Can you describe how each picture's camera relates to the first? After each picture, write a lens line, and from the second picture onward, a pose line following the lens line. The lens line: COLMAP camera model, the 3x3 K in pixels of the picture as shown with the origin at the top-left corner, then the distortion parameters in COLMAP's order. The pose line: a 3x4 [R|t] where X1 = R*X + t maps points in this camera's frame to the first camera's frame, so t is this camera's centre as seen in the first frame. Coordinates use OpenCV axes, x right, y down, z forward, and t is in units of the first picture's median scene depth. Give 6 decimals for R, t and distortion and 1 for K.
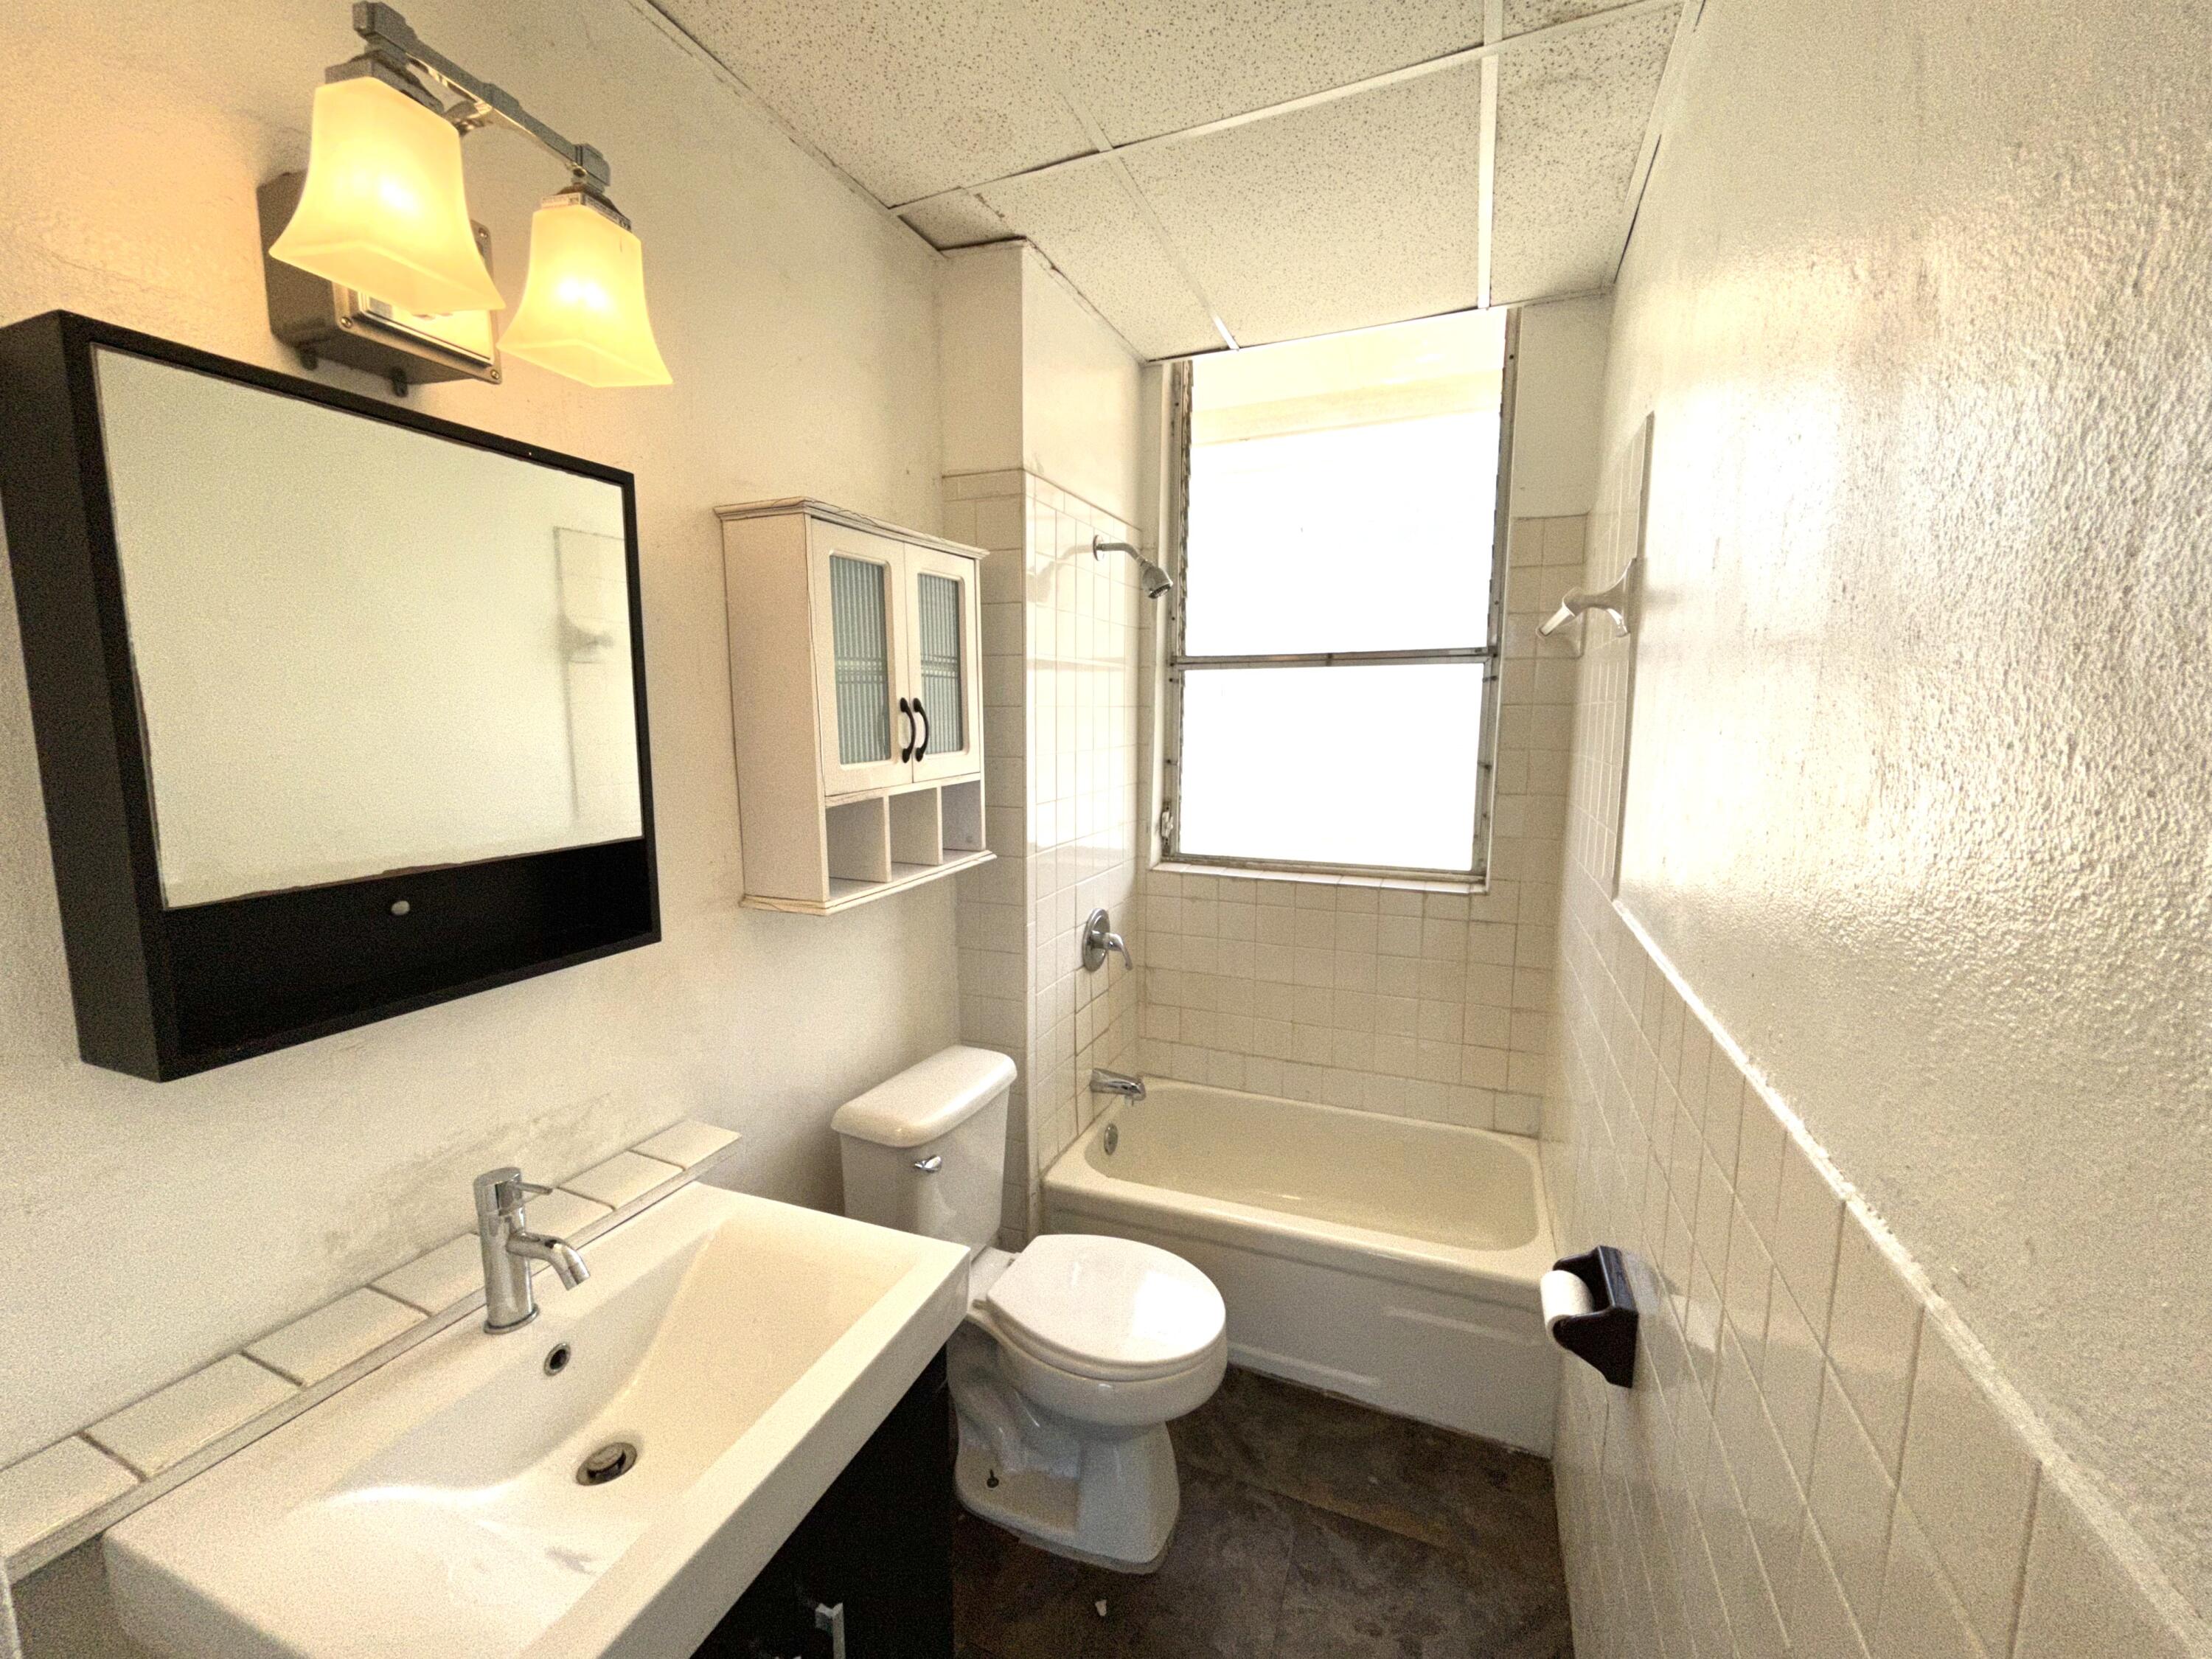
lens RADIAL K [[887.3, 0, 1104.2], [0, 887.3, 827.6], [0, 0, 1]] dist [-0.001241, -0.000214]
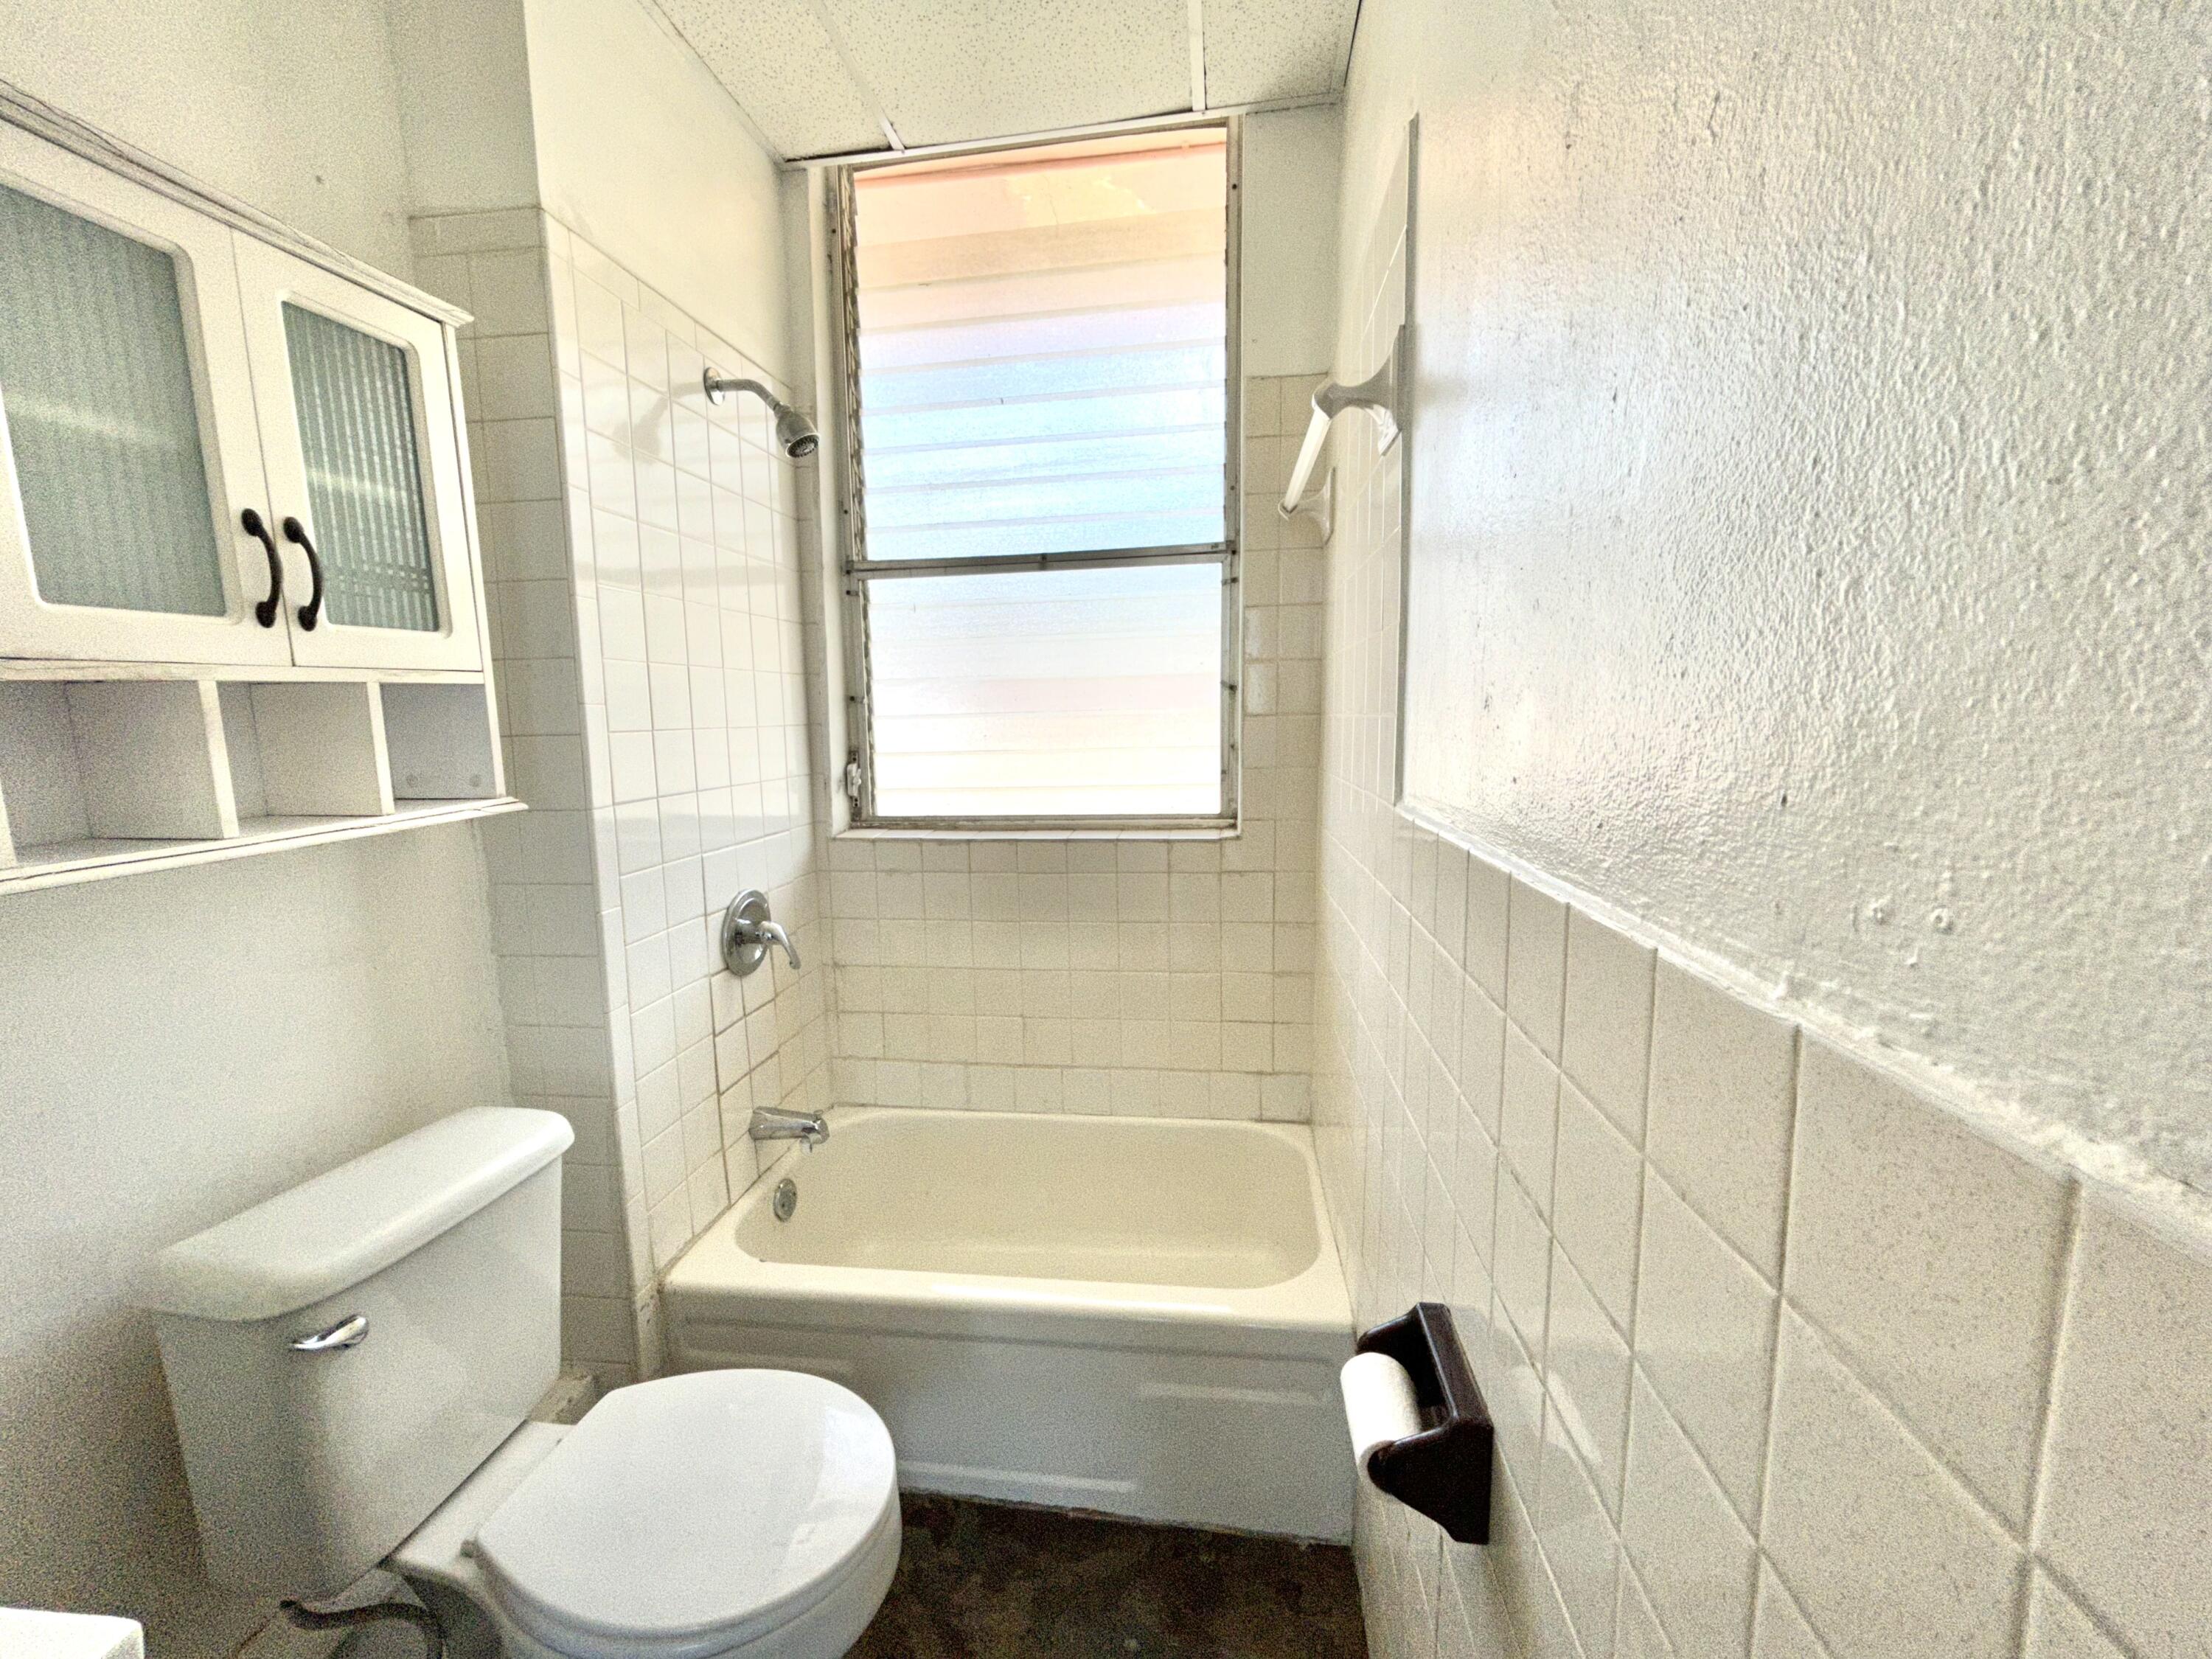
lens RADIAL K [[887.3, 0, 1104.2], [0, 887.3, 827.6], [0, 0, 1]] dist [-0.001241, -0.000214]
pose [[0.966266, -0.050072, 0.252632, 0.099967], [0.050802, 0.998702, 0.003636, 0.055552], [-0.252486, 0.009321, 0.967556, 0.228534]]
